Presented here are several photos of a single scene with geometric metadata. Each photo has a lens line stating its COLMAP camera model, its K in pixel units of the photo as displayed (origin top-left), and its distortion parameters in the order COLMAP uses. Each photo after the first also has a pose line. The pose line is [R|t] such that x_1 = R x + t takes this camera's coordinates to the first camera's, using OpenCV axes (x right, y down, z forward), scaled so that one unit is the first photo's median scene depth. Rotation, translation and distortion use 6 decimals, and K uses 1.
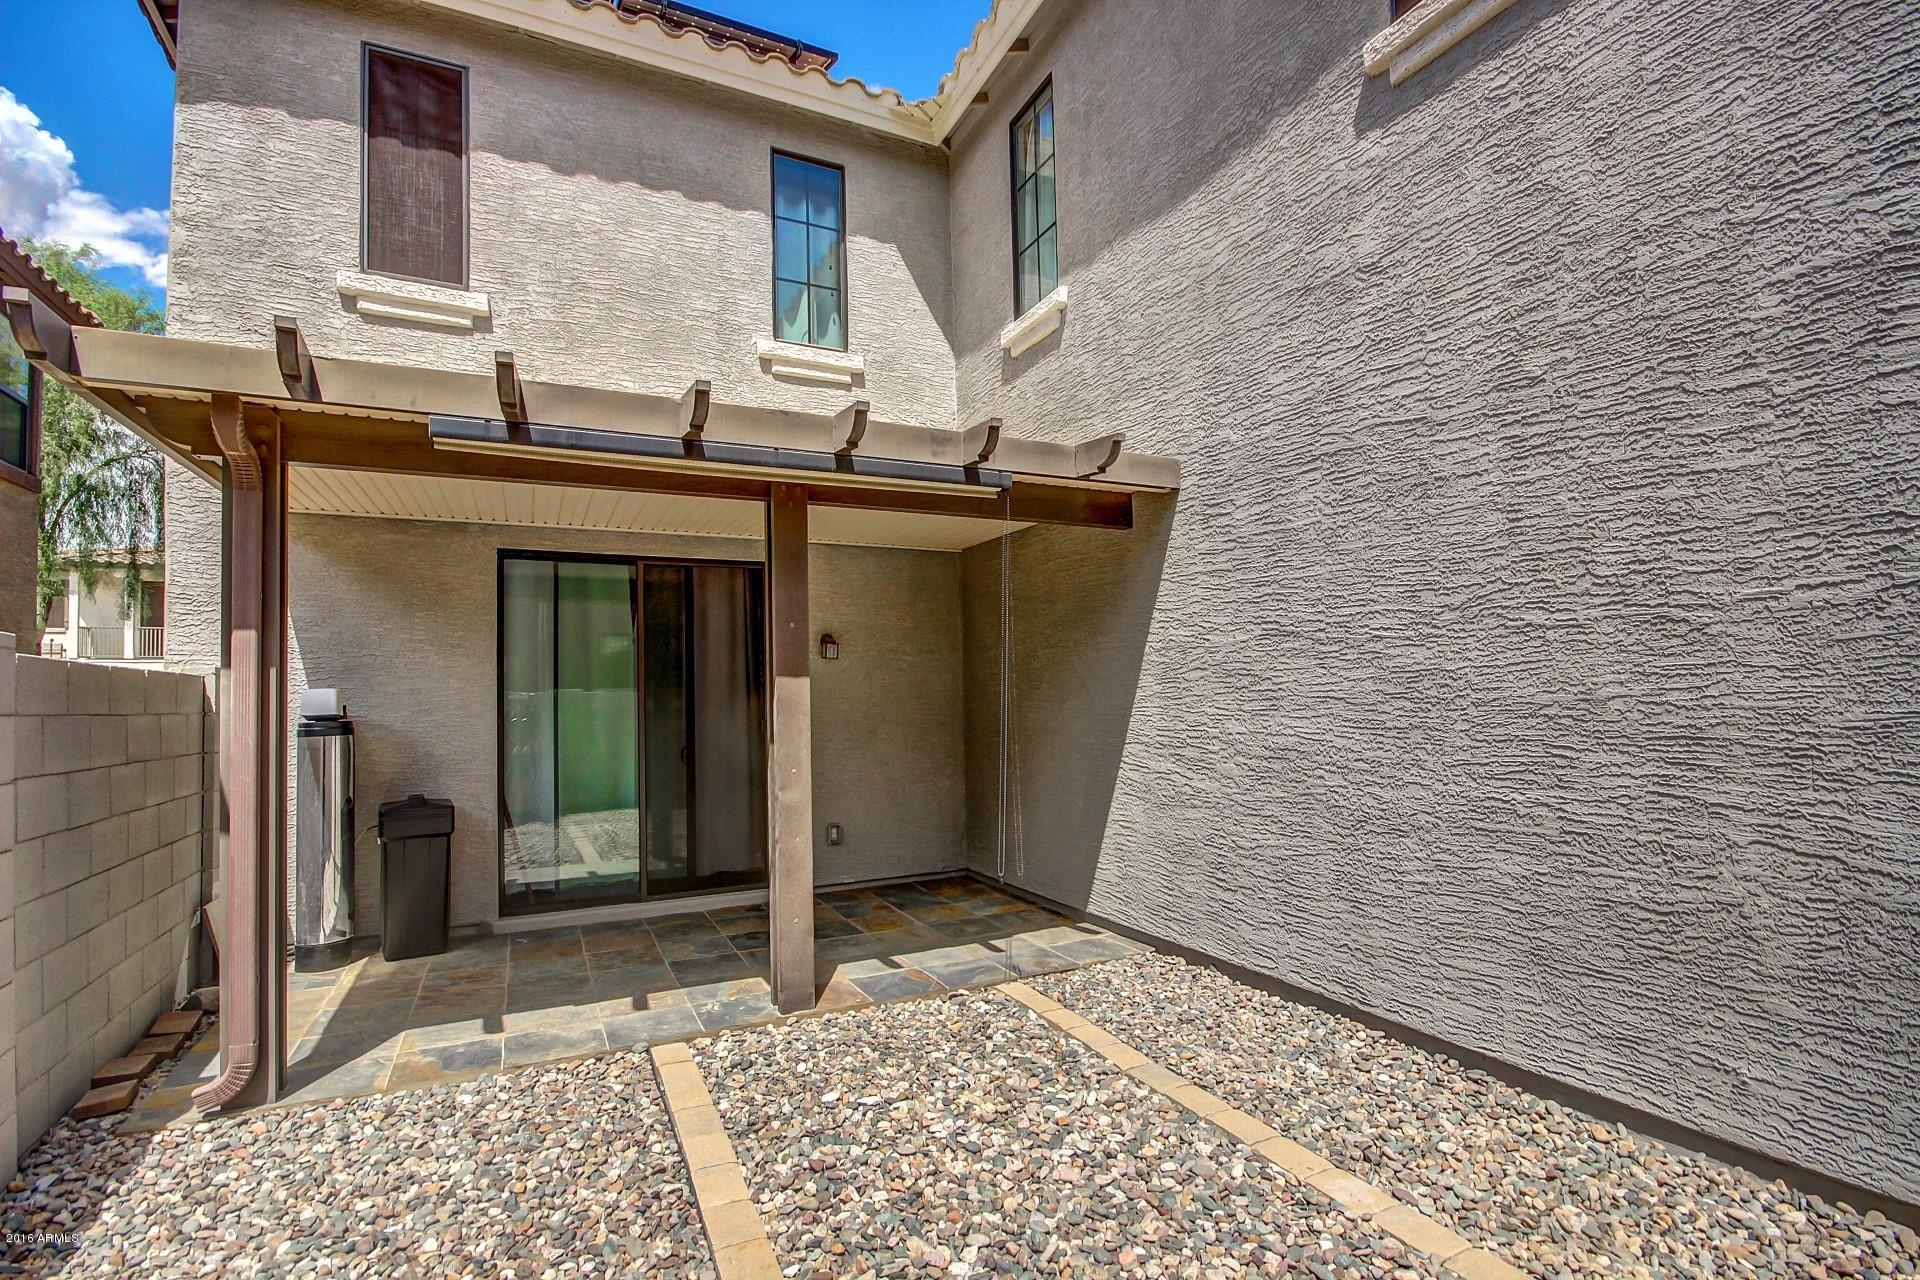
lens RADIAL K [[903.4, 0, 950.3], [0, 903.4, 665.3], [0, 0, 1]] dist [0.011711, -0.014099]
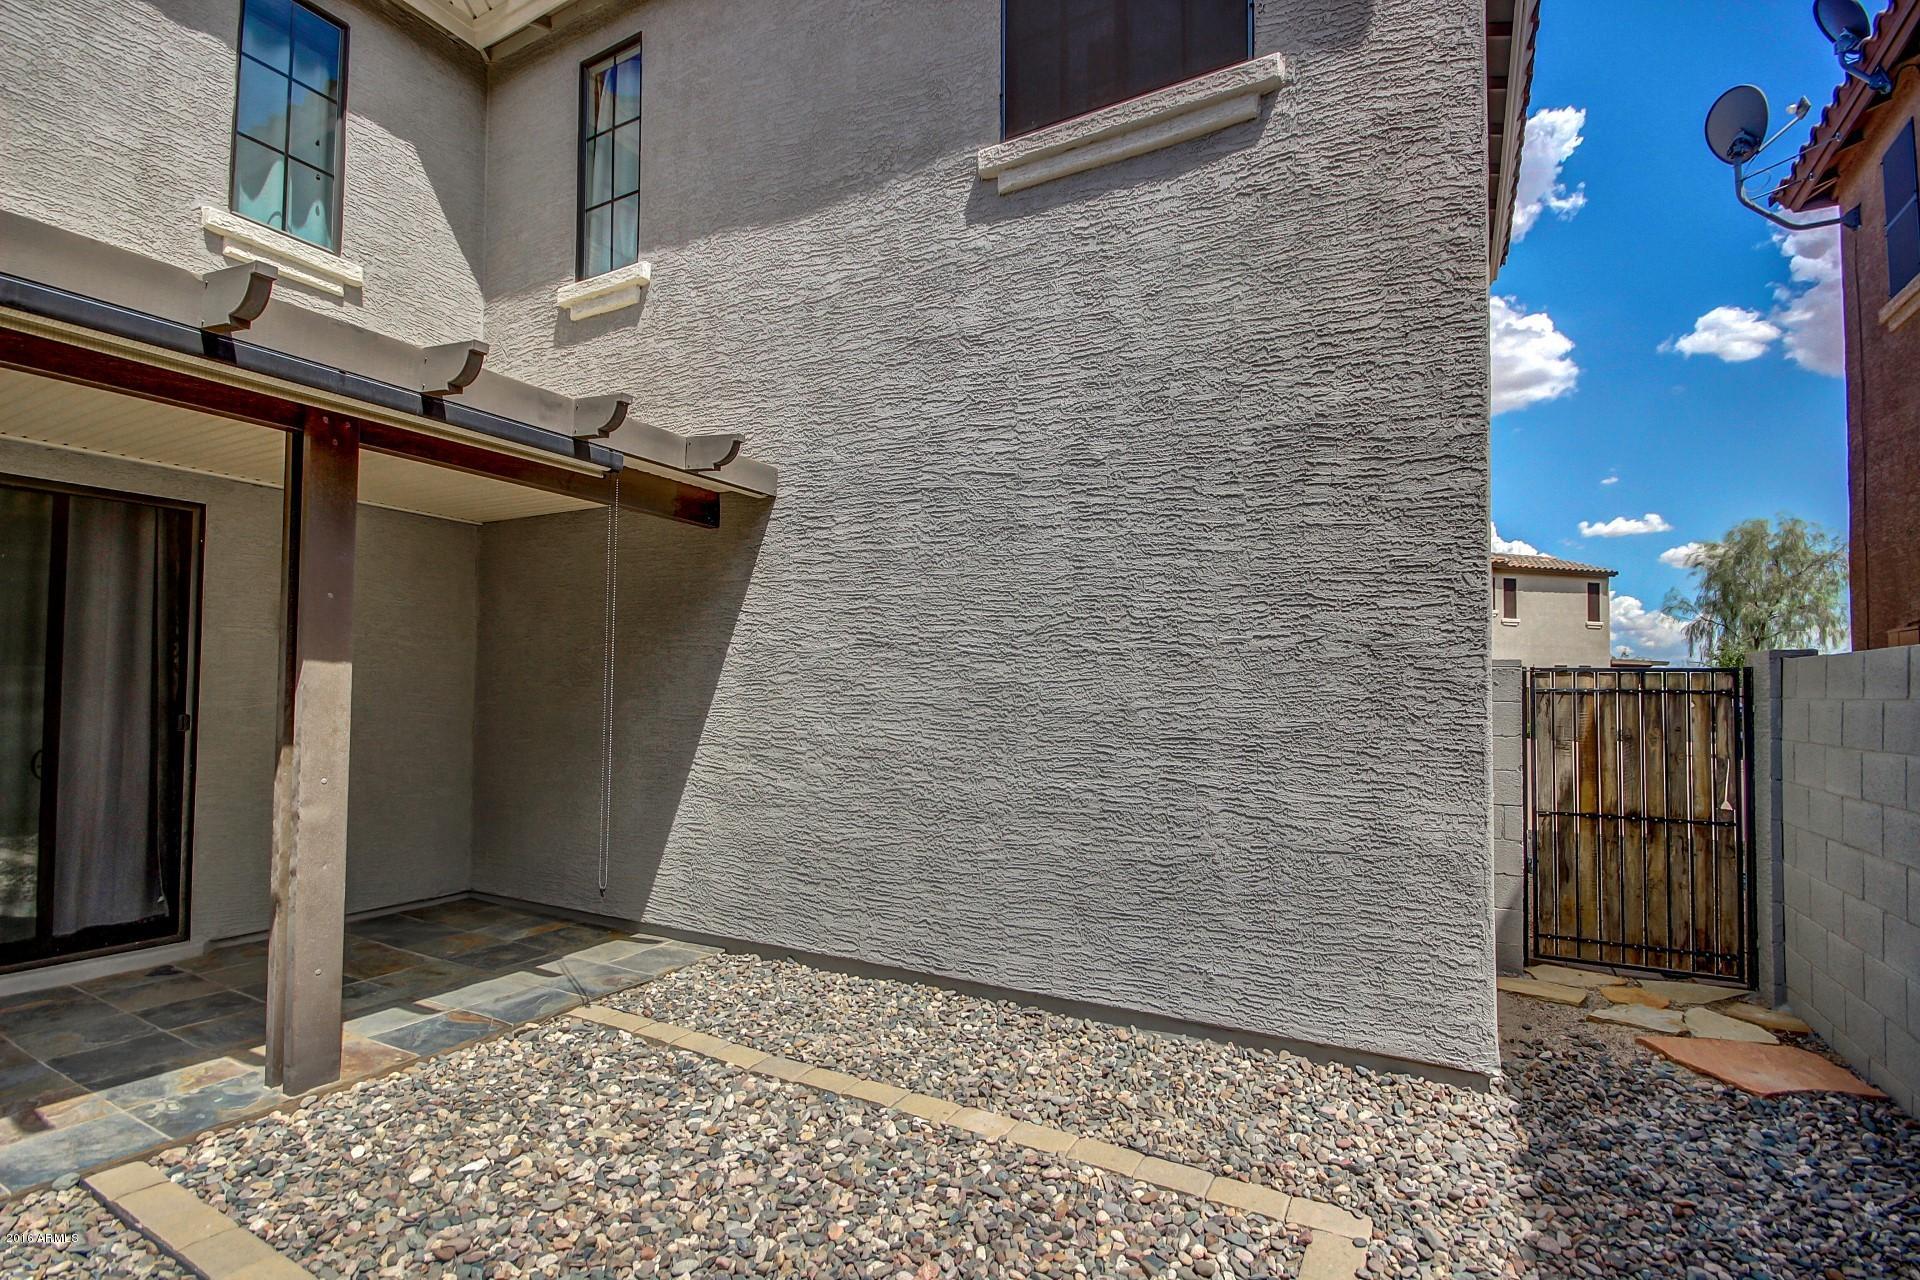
lens RADIAL K [[910.3, 0, 967.6], [0, 910.3, 664.9], [0, 0, 1]] dist [-0.014910, 0.006783]
pose [[0.809608, 0.047029, 0.585085, -0.215743], [-0.045925, 0.998805, -0.016735, 0.003898], [-0.585172, -0.013321, 0.810800, 0.043685]]
